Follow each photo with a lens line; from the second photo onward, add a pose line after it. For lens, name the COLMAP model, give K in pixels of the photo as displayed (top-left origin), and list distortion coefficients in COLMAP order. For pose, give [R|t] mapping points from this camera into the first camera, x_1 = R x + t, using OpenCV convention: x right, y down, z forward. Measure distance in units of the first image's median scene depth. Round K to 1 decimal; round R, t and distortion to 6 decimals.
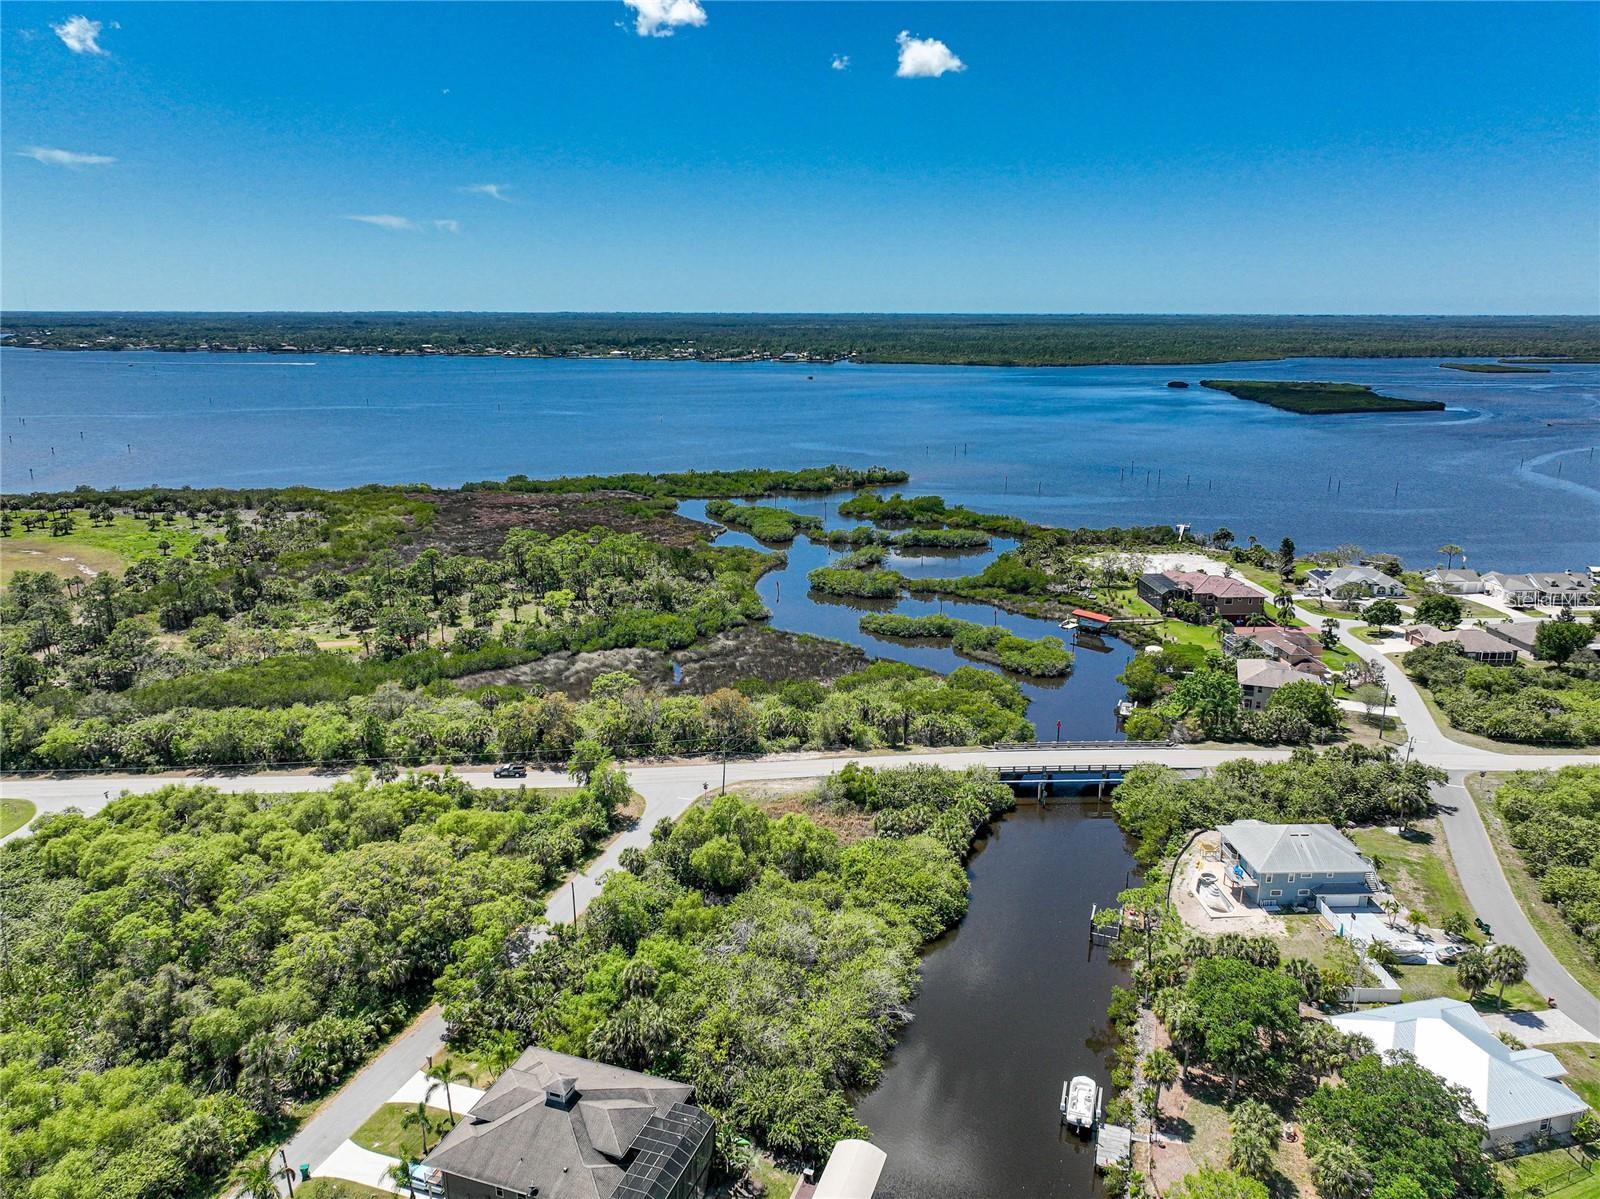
lens RADIAL K [[1088.9, 0, 794.9], [0, 1088.9, 593.5], [0, 0, 1]] dist [-0.002796, 0.015042]
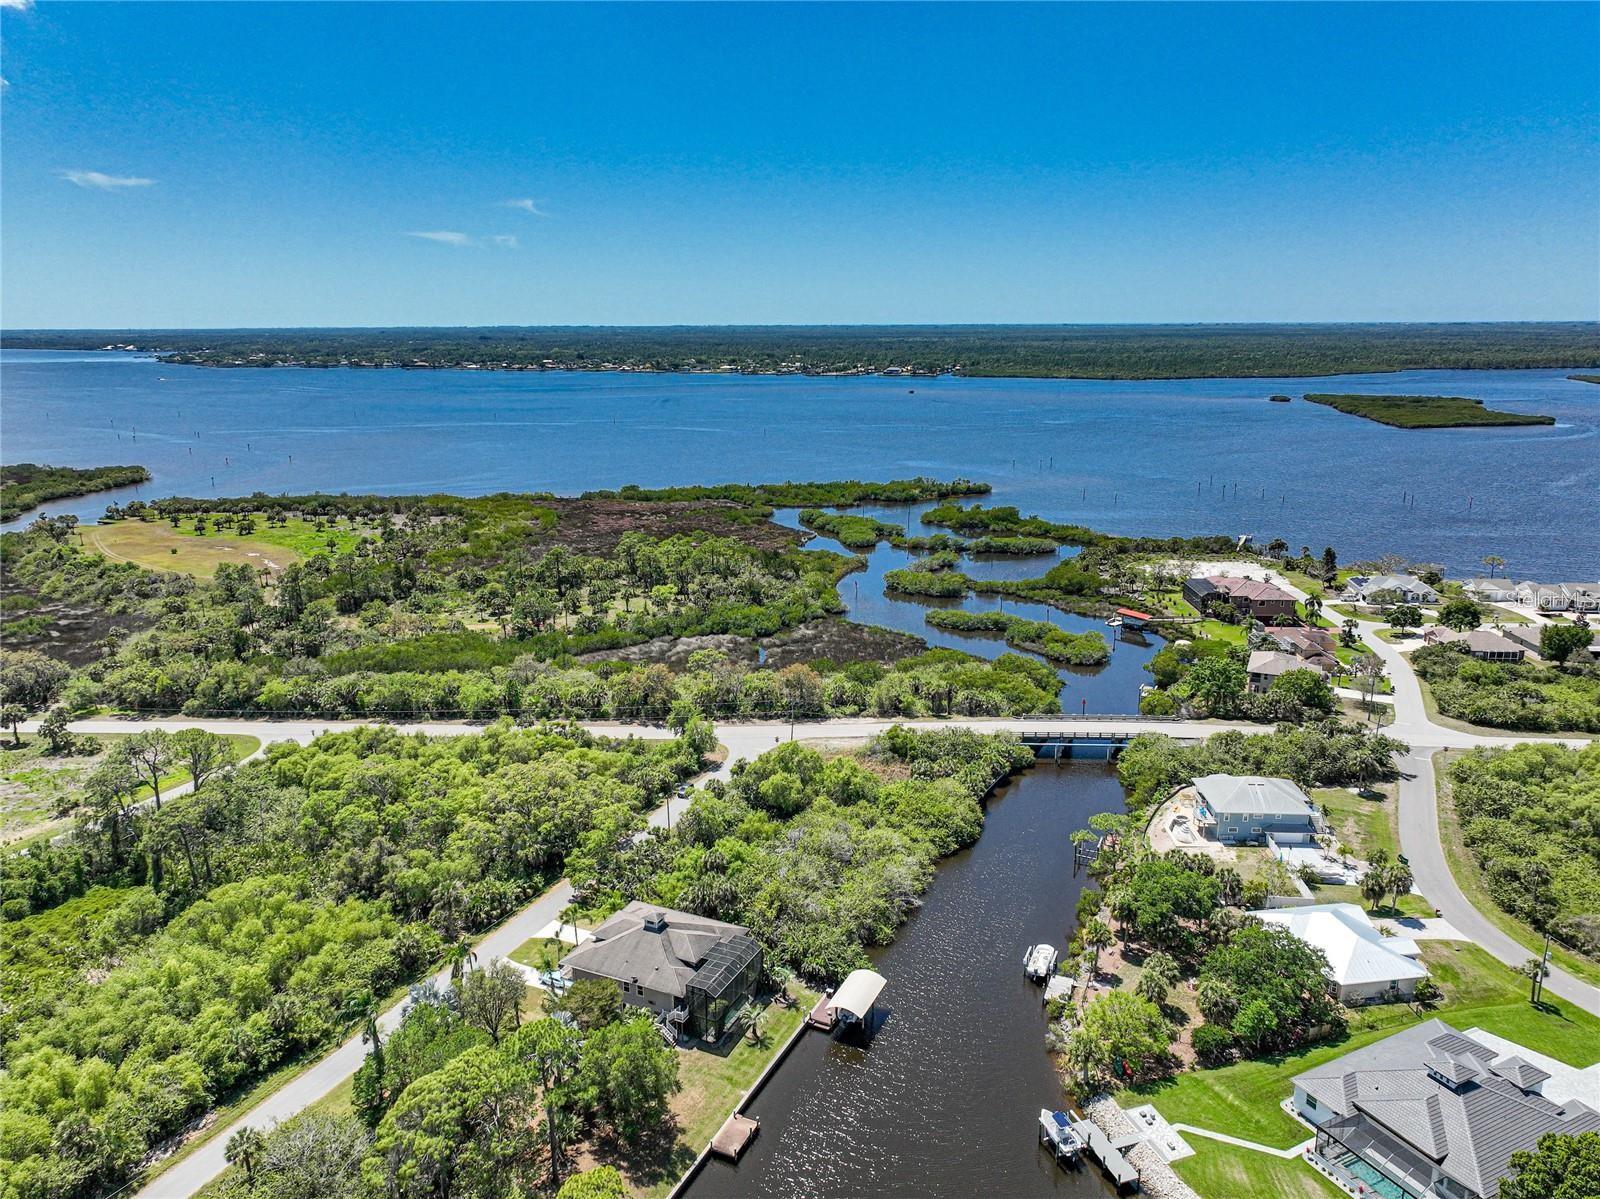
lens RADIAL K [[1088.9, 0, 795.9], [0, 1088.9, 591.3], [0, 0, 1]] dist [-0.002796, 0.015042]
pose [[0.995220, 0.015391, -0.096437, 0.049744], [-0.016560, 0.999799, -0.011335, 0.021361], [0.096243, 0.012877, 0.995275, -0.201466]]
